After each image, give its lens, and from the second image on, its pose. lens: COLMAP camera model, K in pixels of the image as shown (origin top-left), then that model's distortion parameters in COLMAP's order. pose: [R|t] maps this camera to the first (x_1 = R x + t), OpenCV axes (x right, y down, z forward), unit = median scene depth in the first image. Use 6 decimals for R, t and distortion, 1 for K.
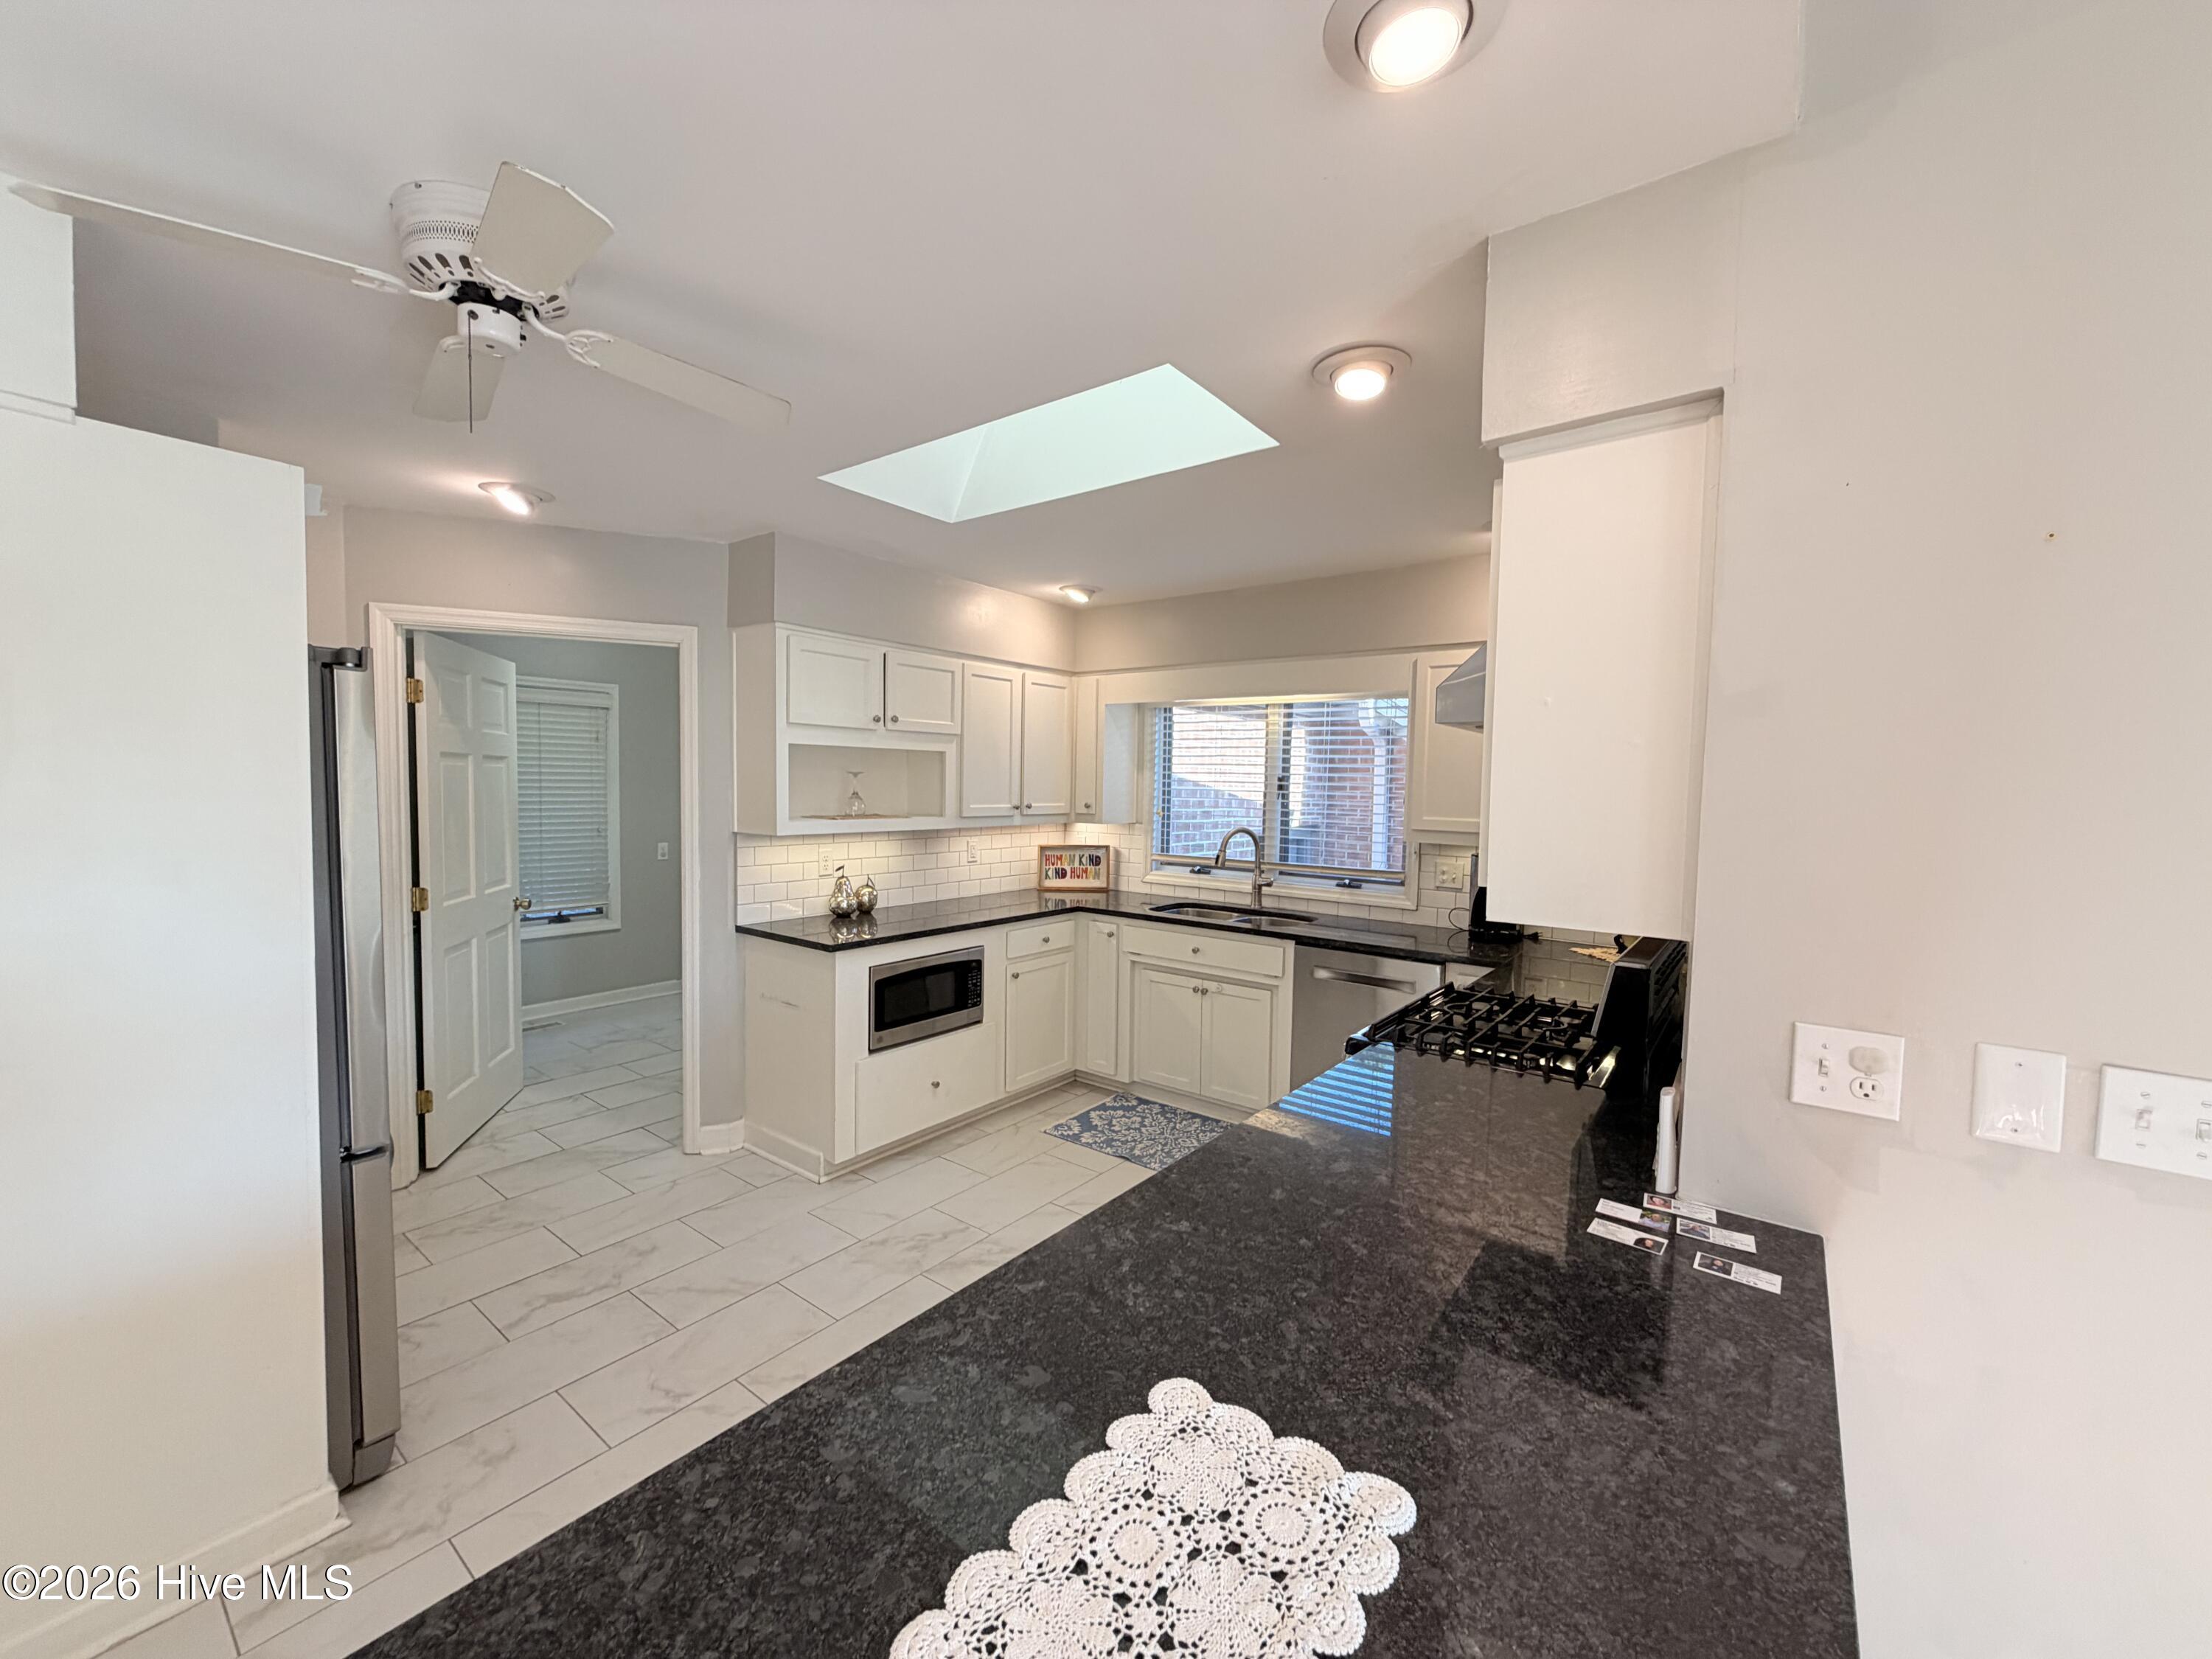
lens RADIAL K [[884.8, 0, 1102.8], [0, 884.8, 821.5], [0, 0, 1]] dist [0.002798, 0.000132]
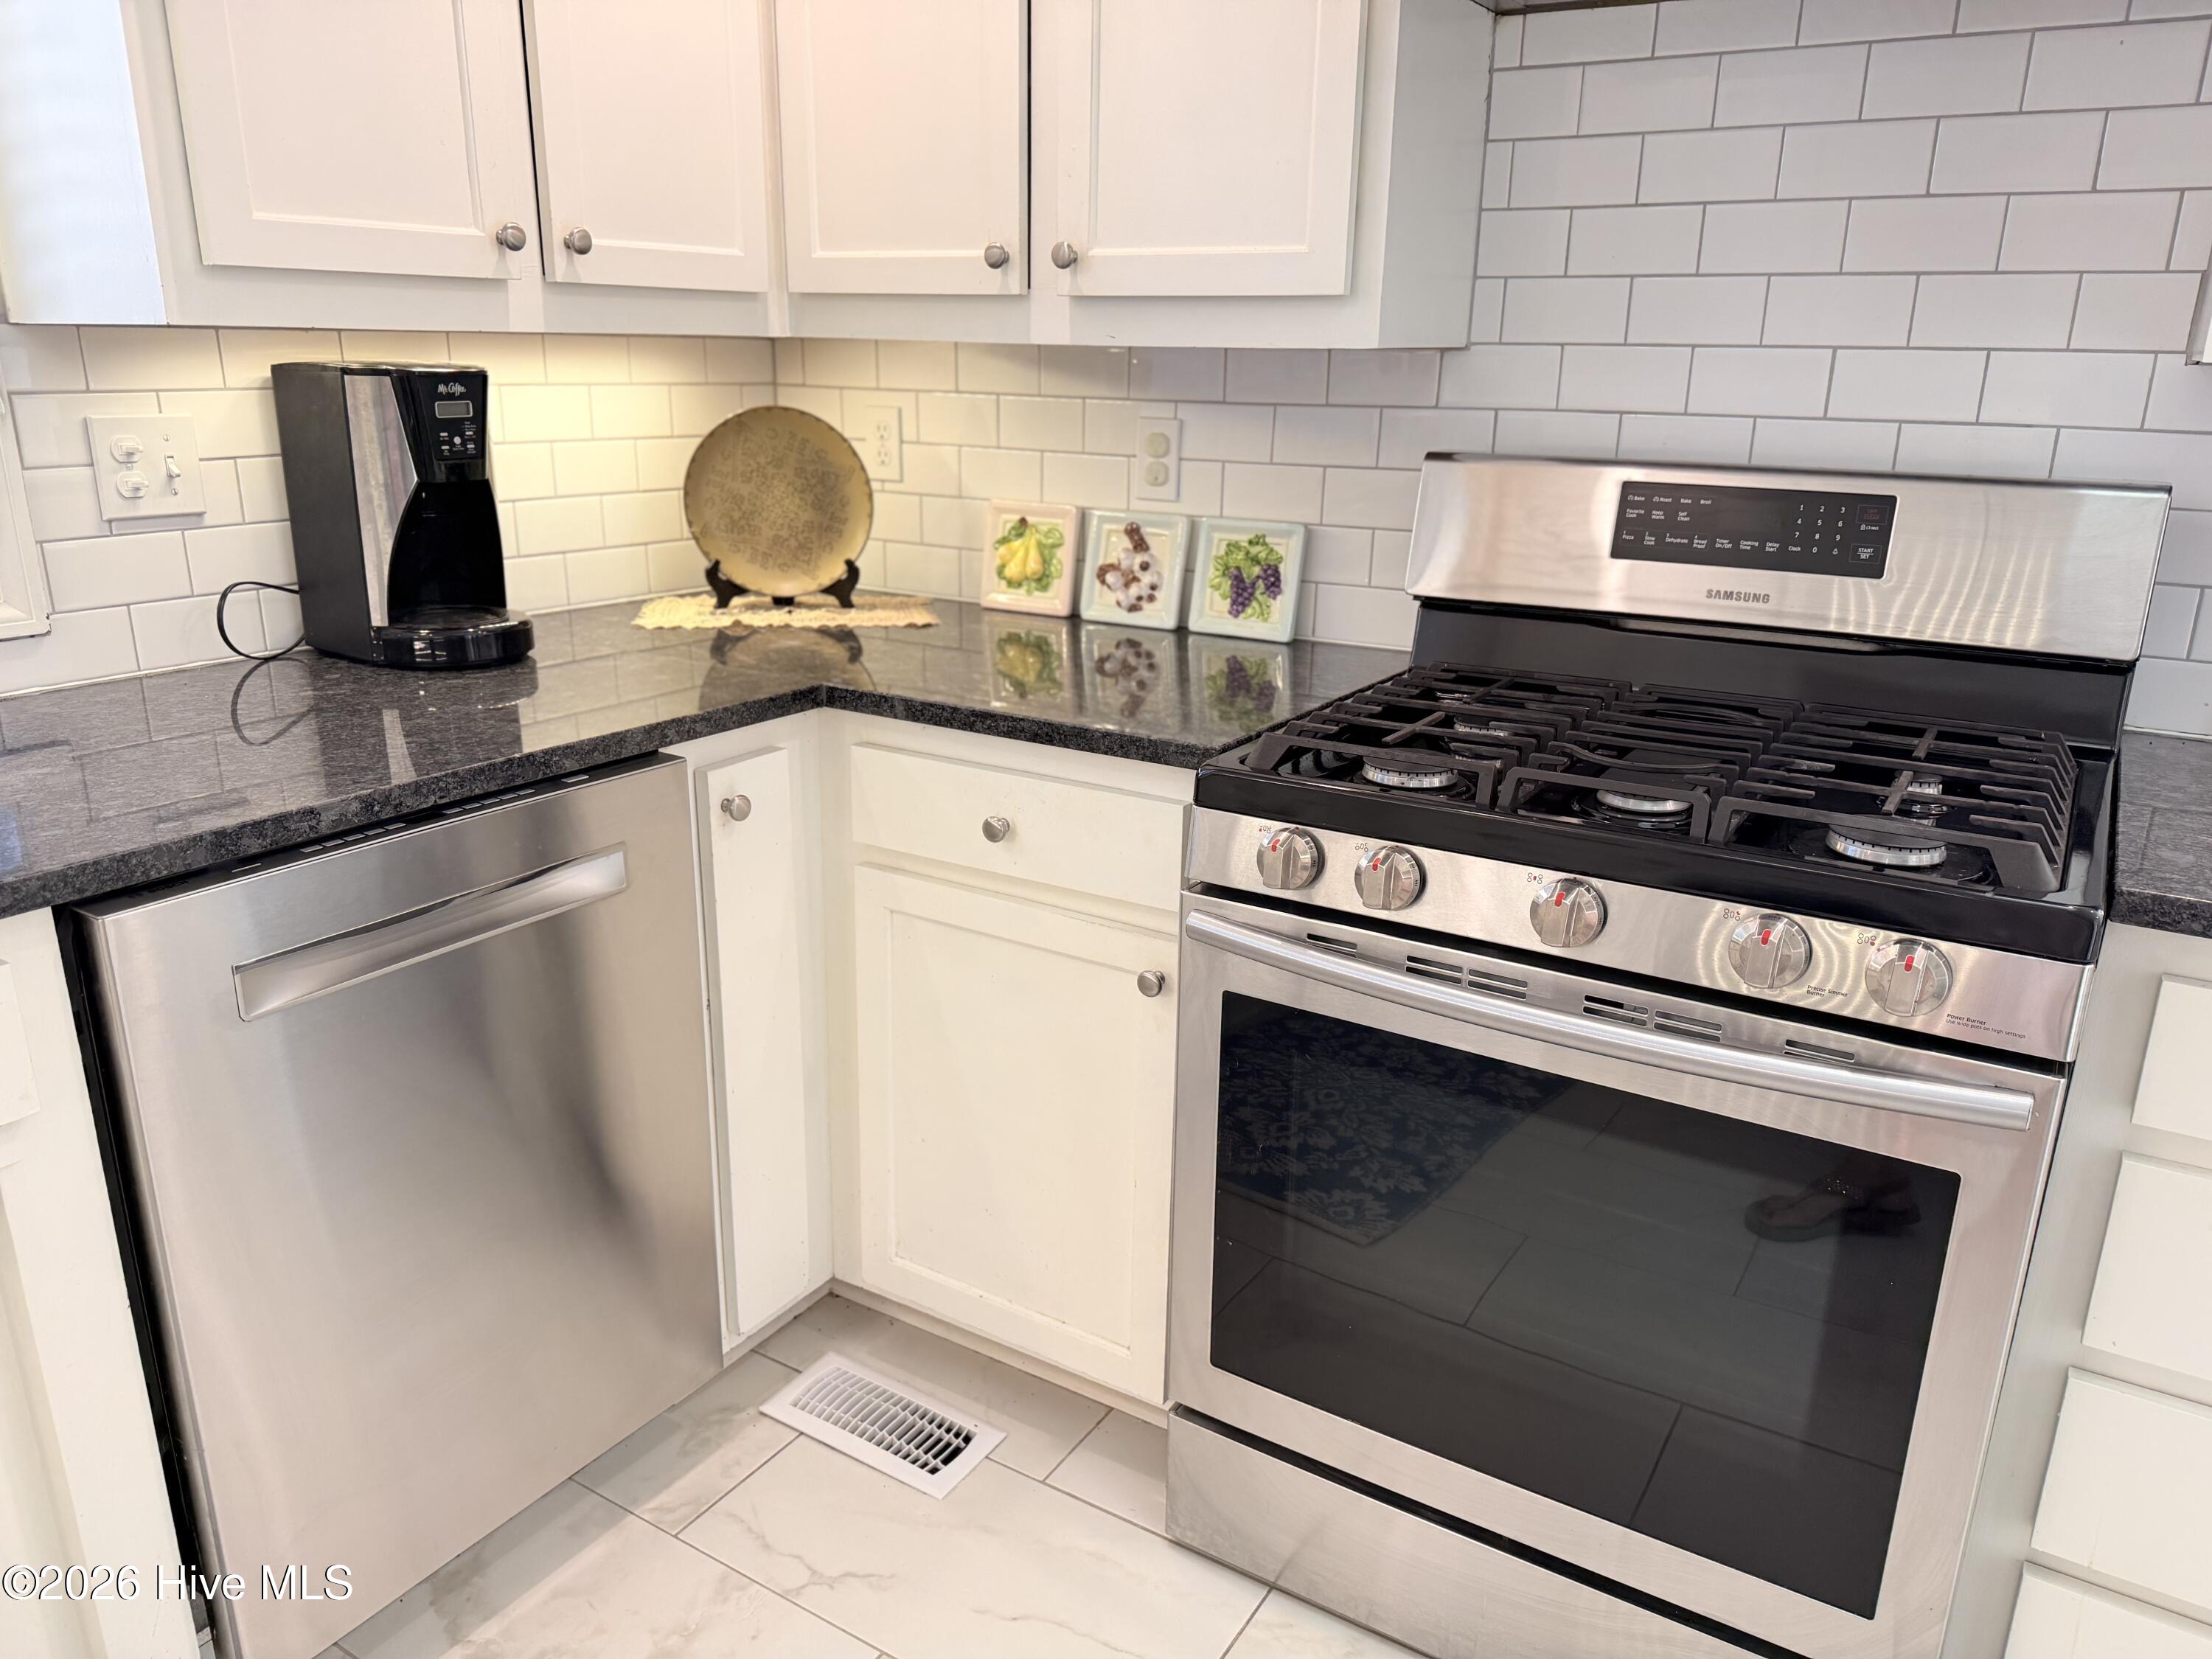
lens RADIAL K [[1570.6, 0, 1106.0], [0, 1570.6, 829.5], [0, 0, 1]] dist [0.172856, -0.320479]
pose [[-0.100267, -0.312934, 0.944468, -0.100625], [0.026494, 0.948075, 0.316942, 0.018820], [-0.994608, 0.056802, -0.086769, 0.712828]]
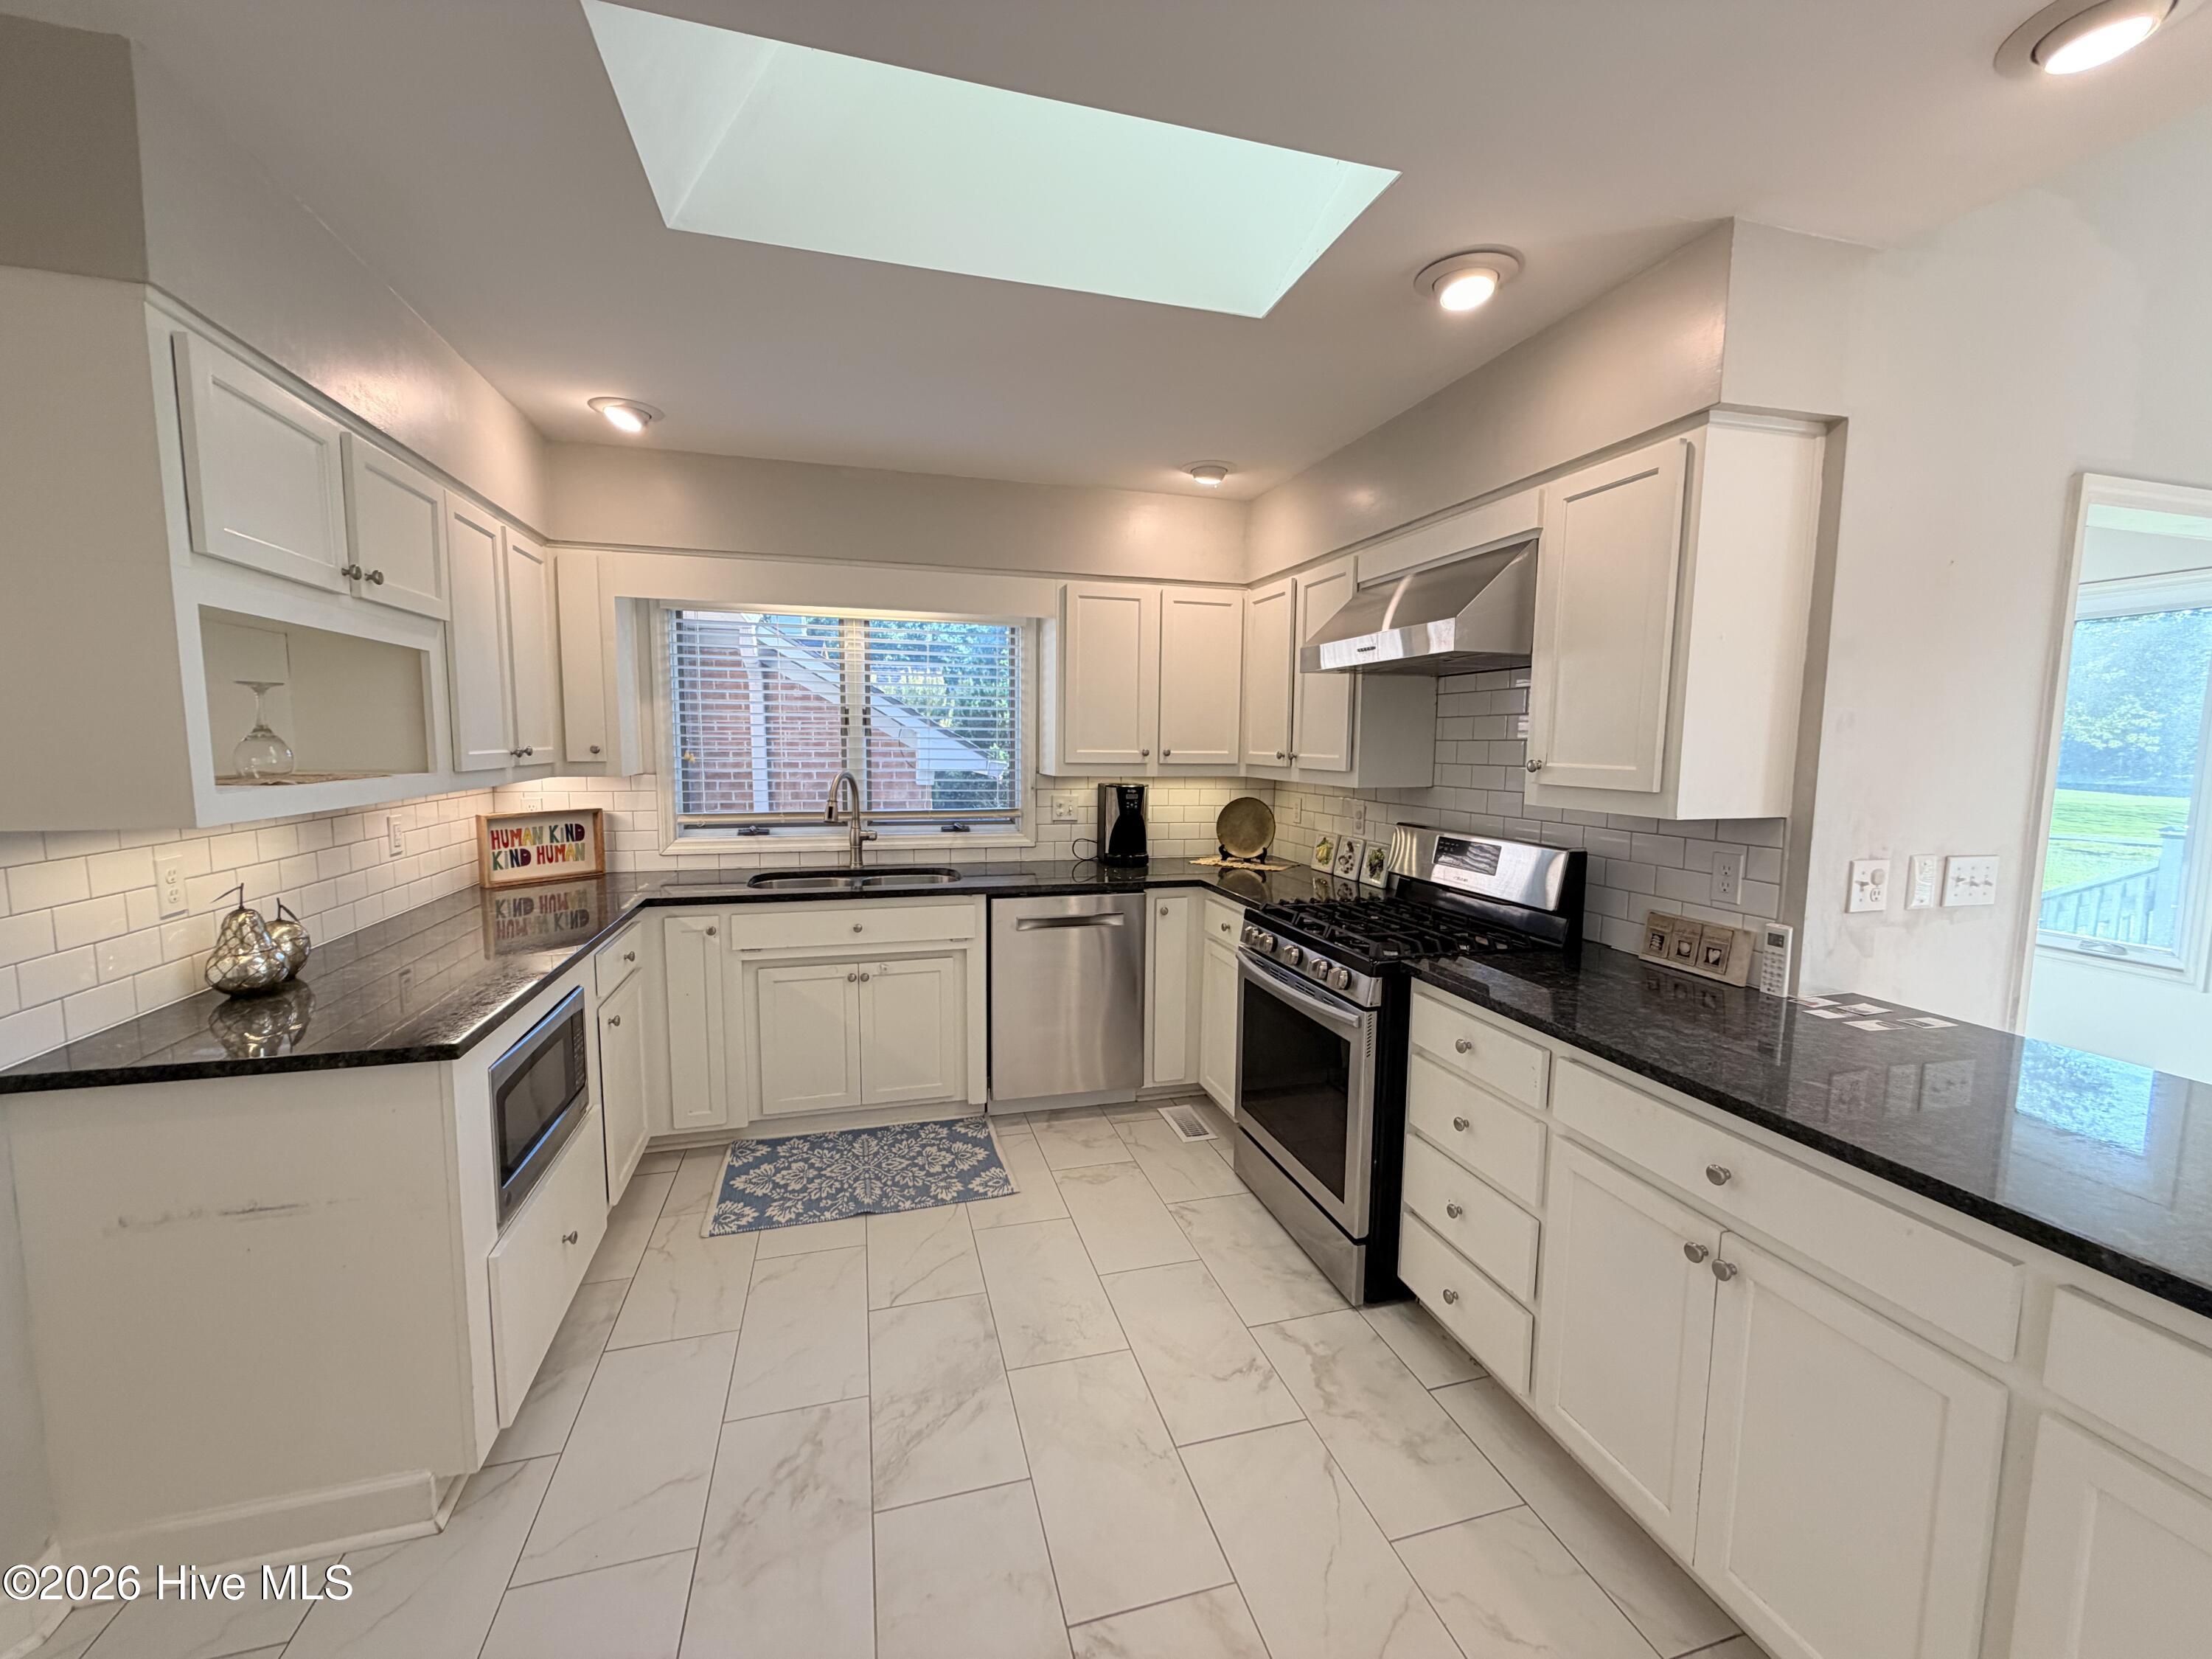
lens RADIAL K [[882.7, 0, 1104.7], [0, 882.7, 826.5], [0, 0, 1]] dist [-0.000531, -0.000018]
pose [[0.595320, -0.092001, 0.798204, -0.358204], [0.037496, 0.995522, 0.086778, -0.003797], [-0.802613, -0.021731, 0.596104, 0.336464]]
